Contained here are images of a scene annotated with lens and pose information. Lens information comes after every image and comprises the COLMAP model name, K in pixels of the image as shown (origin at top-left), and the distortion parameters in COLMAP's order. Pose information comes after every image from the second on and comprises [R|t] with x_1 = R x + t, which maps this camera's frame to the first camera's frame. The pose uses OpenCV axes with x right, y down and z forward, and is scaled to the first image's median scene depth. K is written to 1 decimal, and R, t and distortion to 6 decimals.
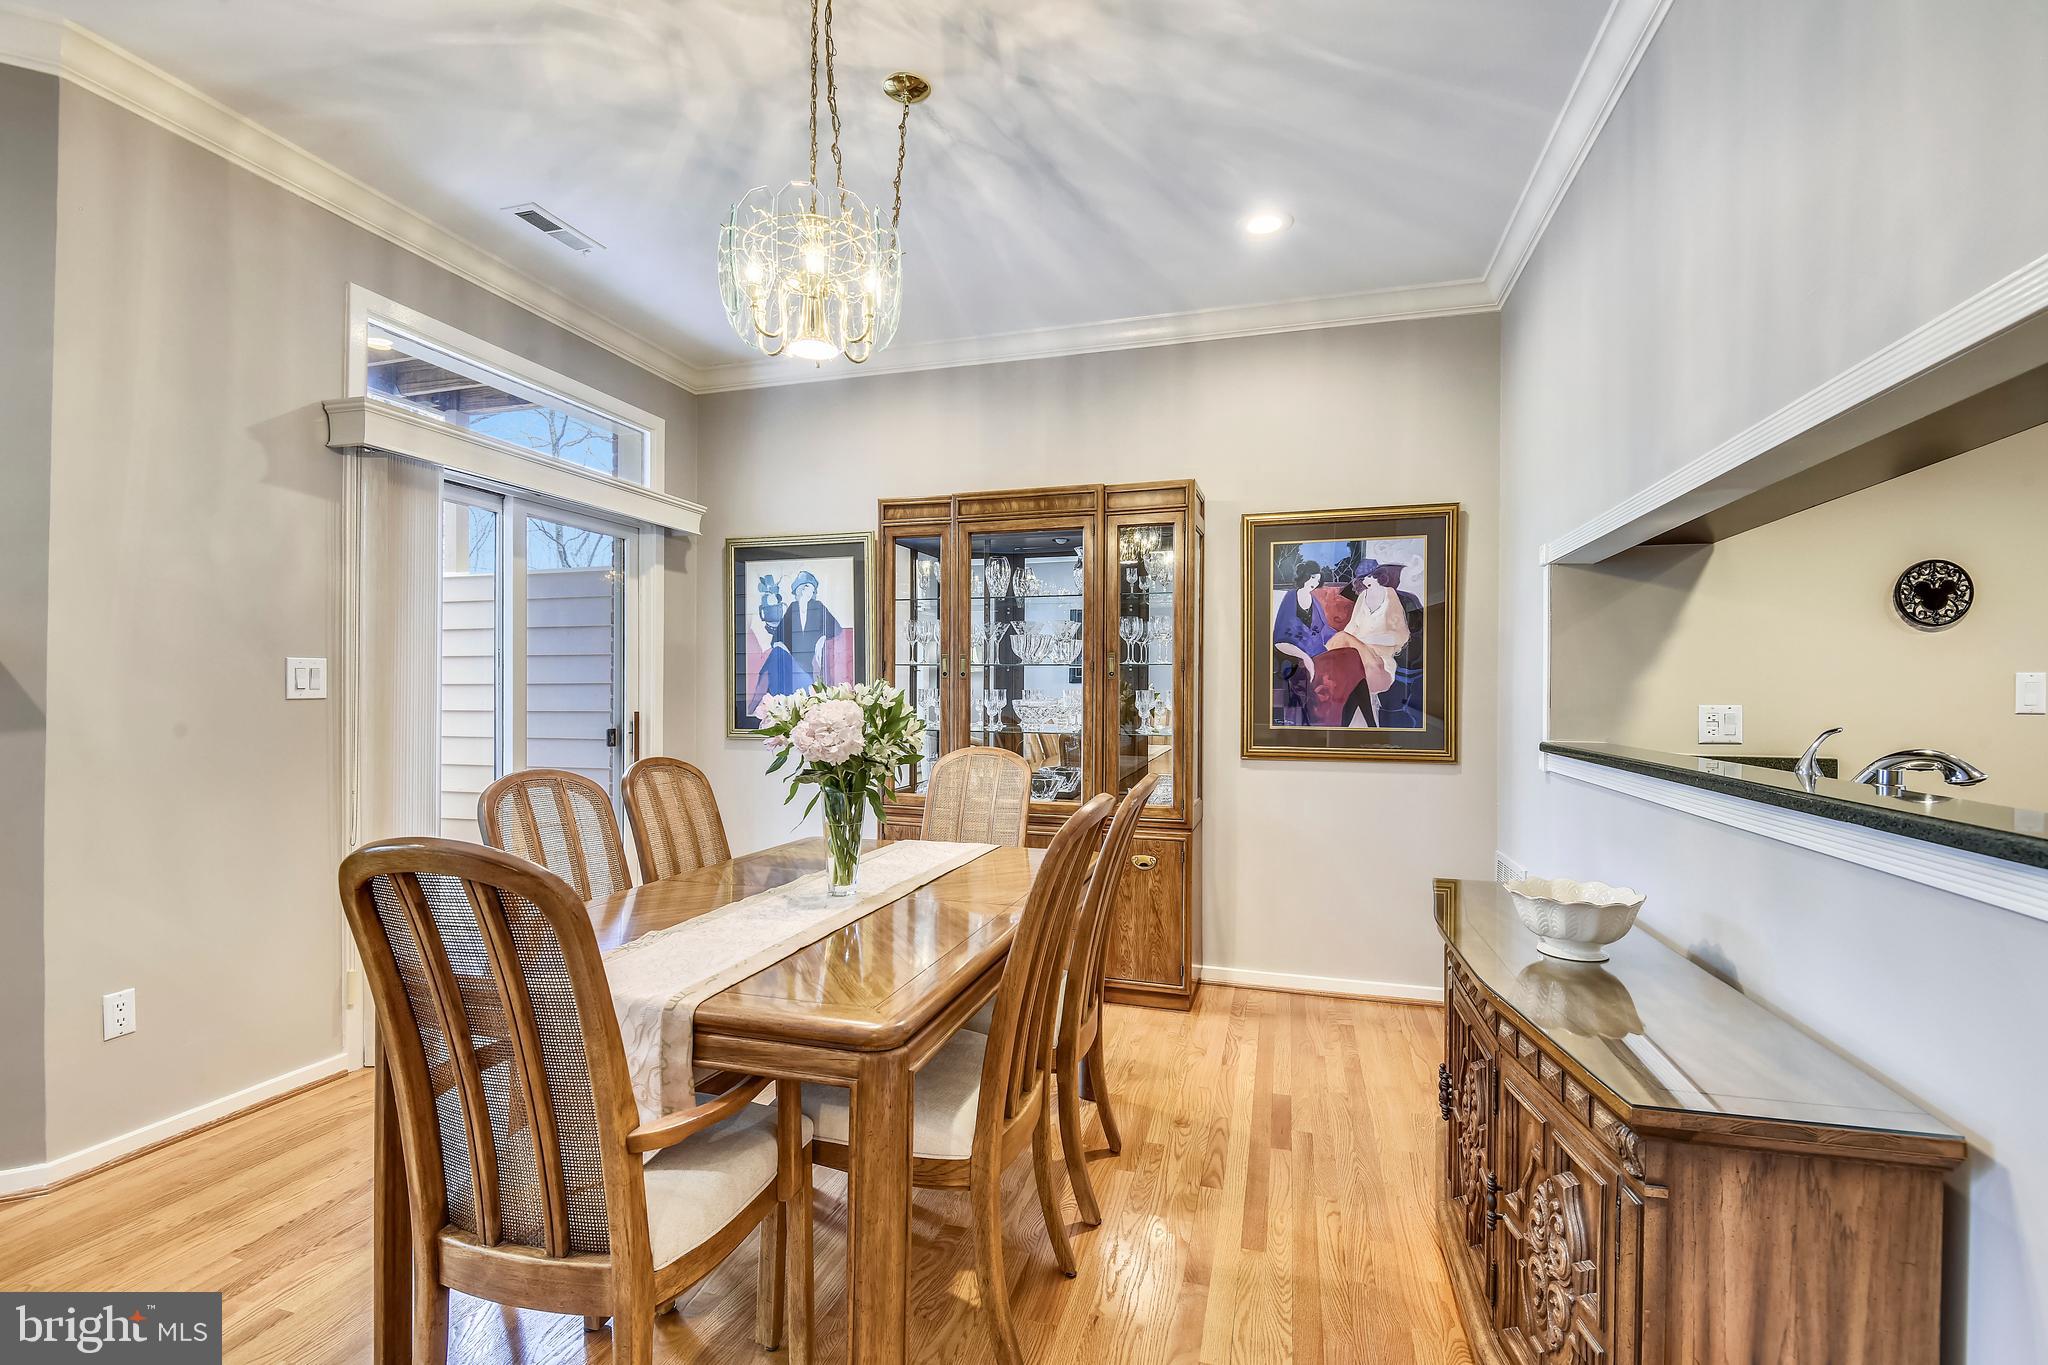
lens RADIAL K [[923.6, 0, 1032.4], [0, 923.6, 698.1], [0, 0, 1]] dist [-0.002304, -0.007169]
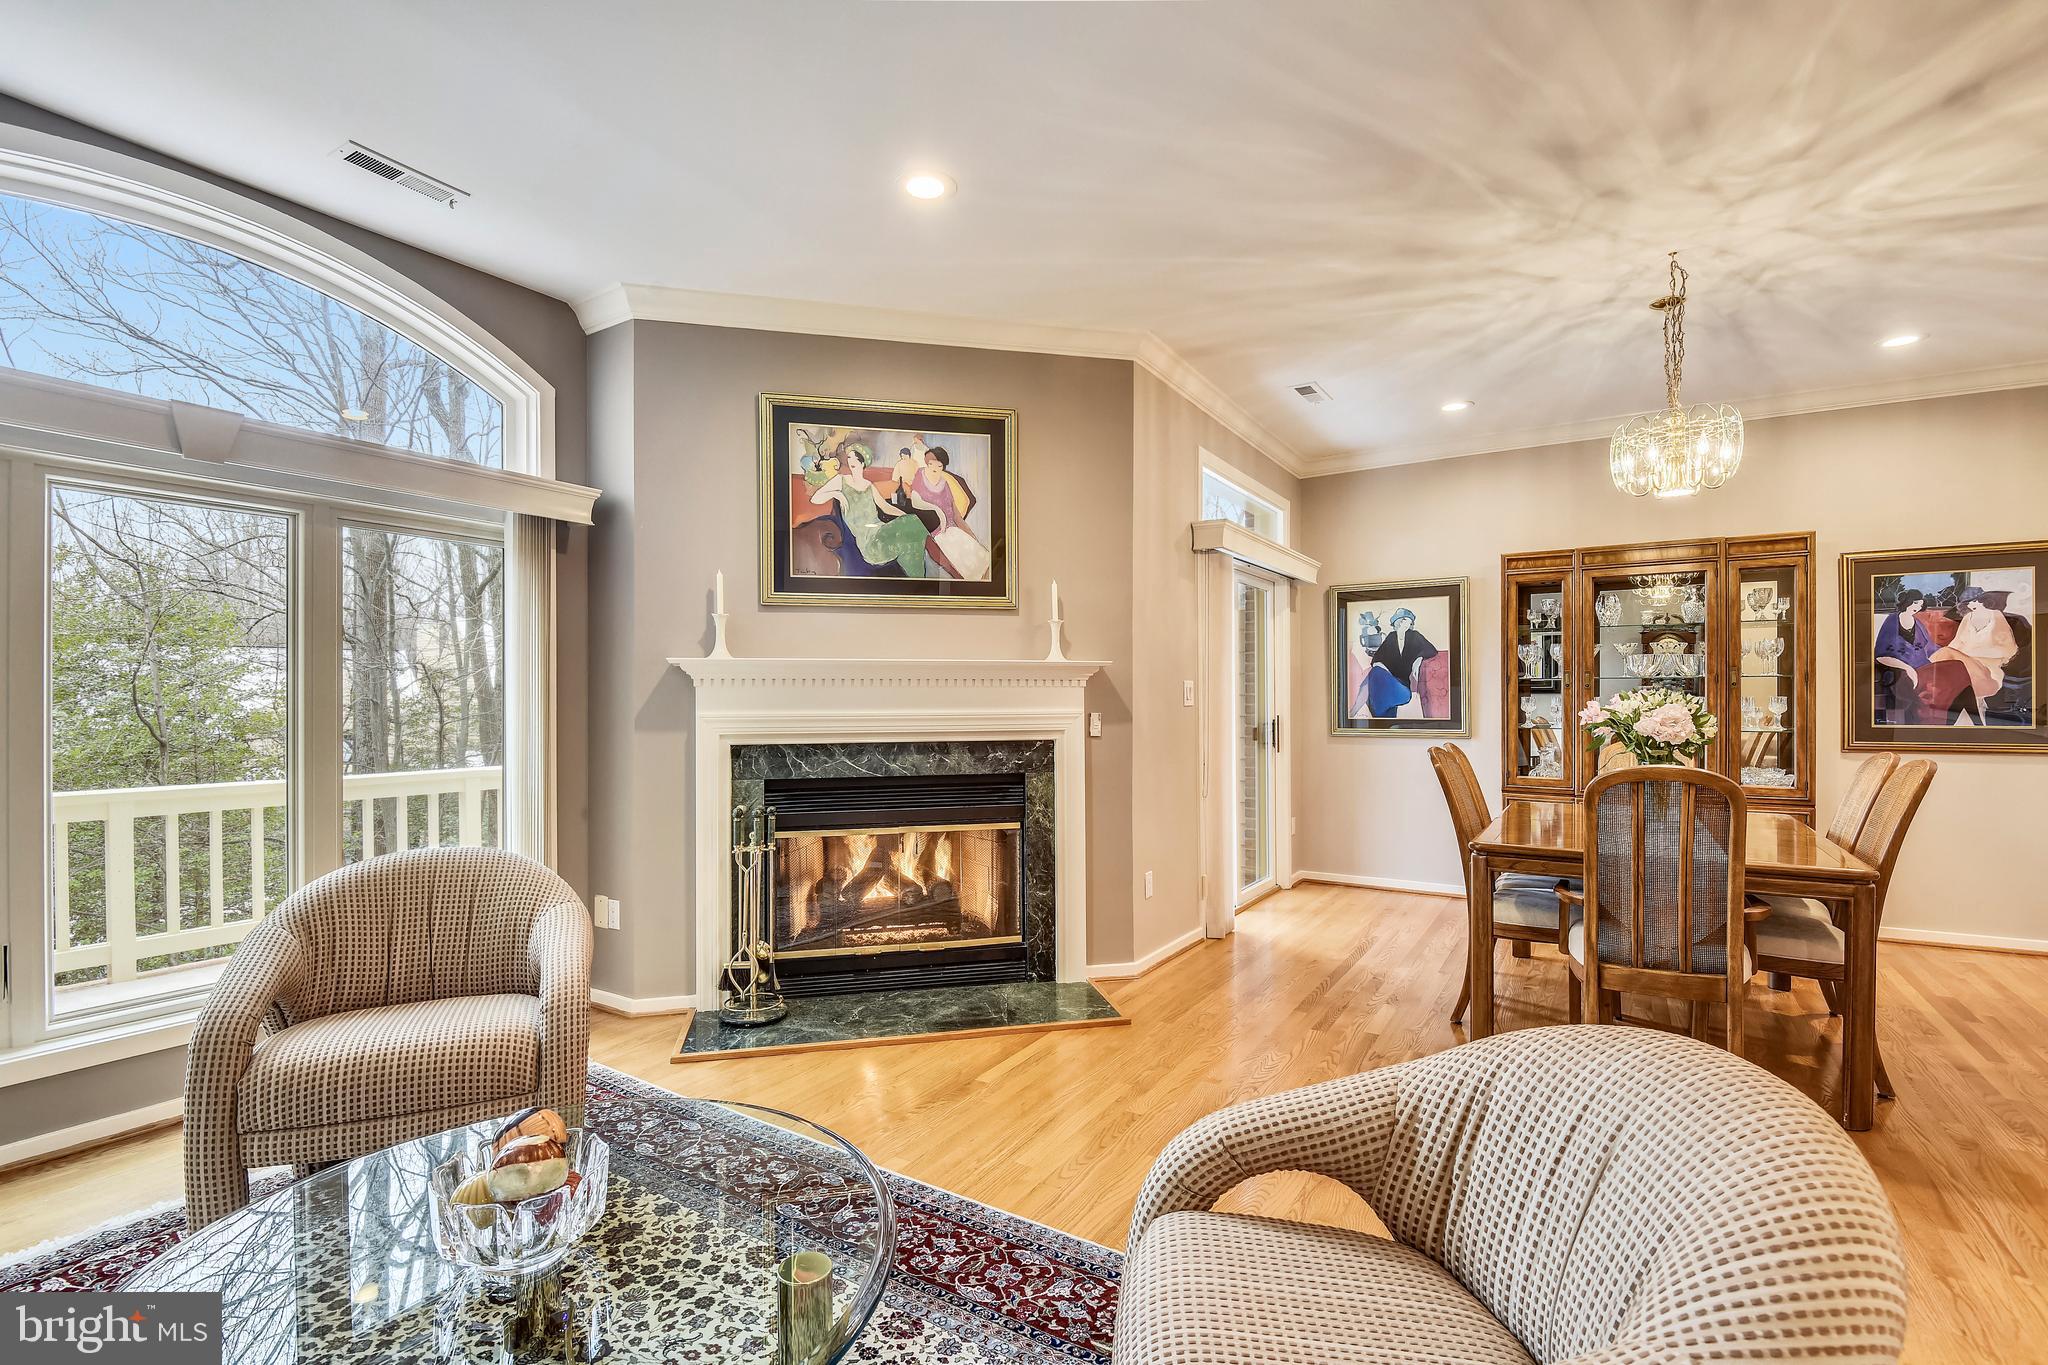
lens RADIAL K [[923.6, 0, 1010.6], [0, 923.6, 694.2], [0, 0, 1]] dist [-0.002304, -0.007169]
pose [[0.956266, -0.008860, -0.292365, -0.491816], [0.003703, 0.999828, -0.018187, 0.007362], [0.292475, 0.016308, 0.956134, -0.509901]]
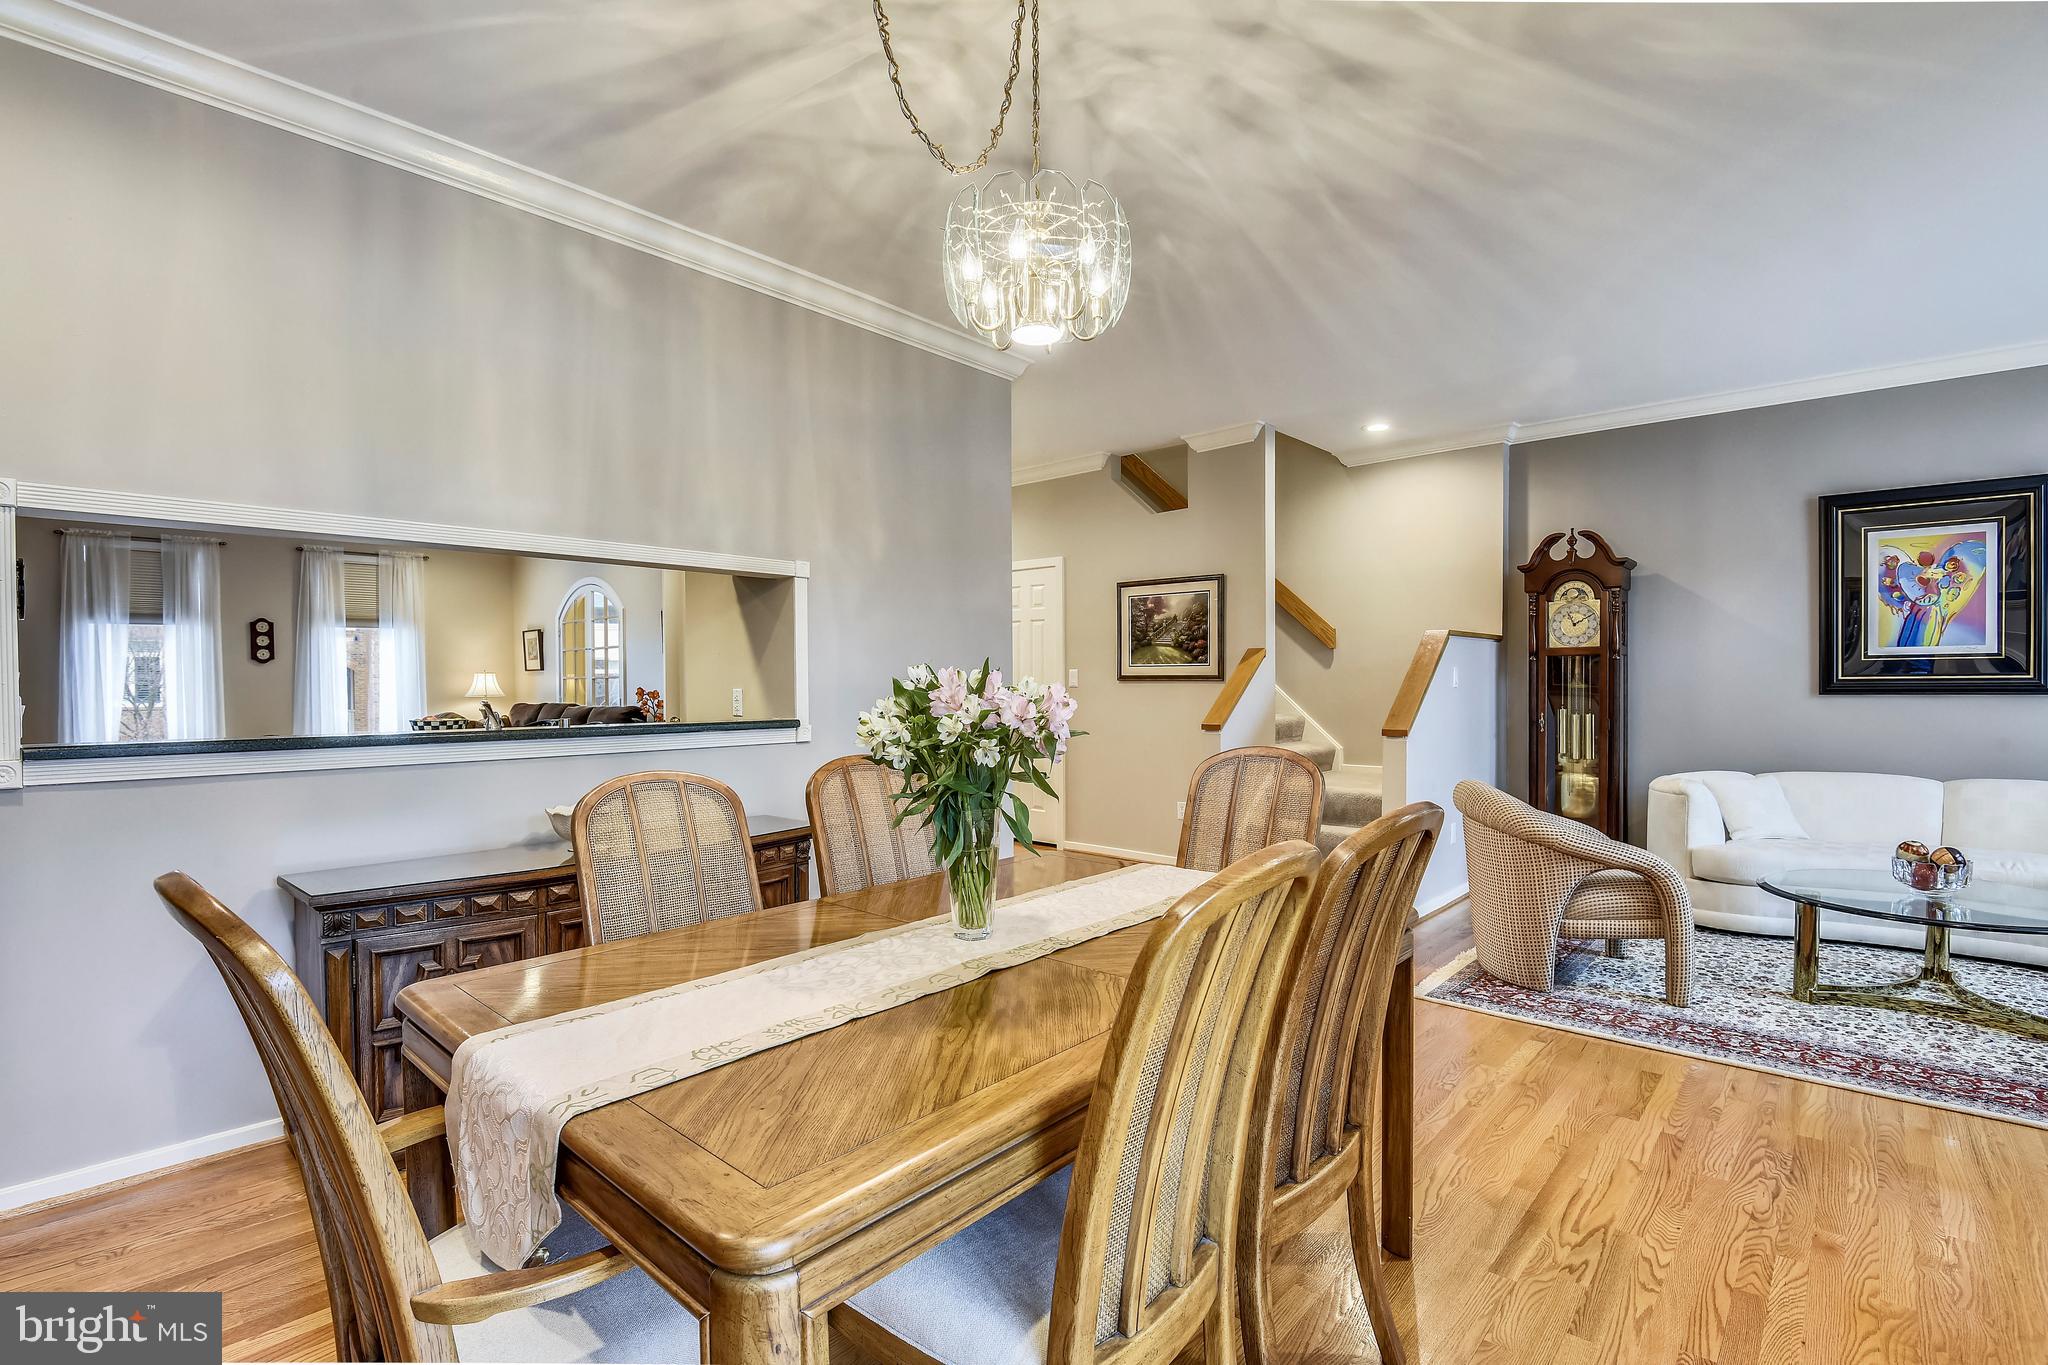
lens RADIAL K [[923.6, 0, 1024.7], [0, 923.6, 686.3], [0, 0, 1]] dist [-0.002304, -0.007169]
pose [[-0.896712, -0.010913, 0.442480, -0.361448], [-0.000368, 0.999714, 0.023912, -0.015482], [-0.442615, 0.021280, -0.896459, 1.067791]]
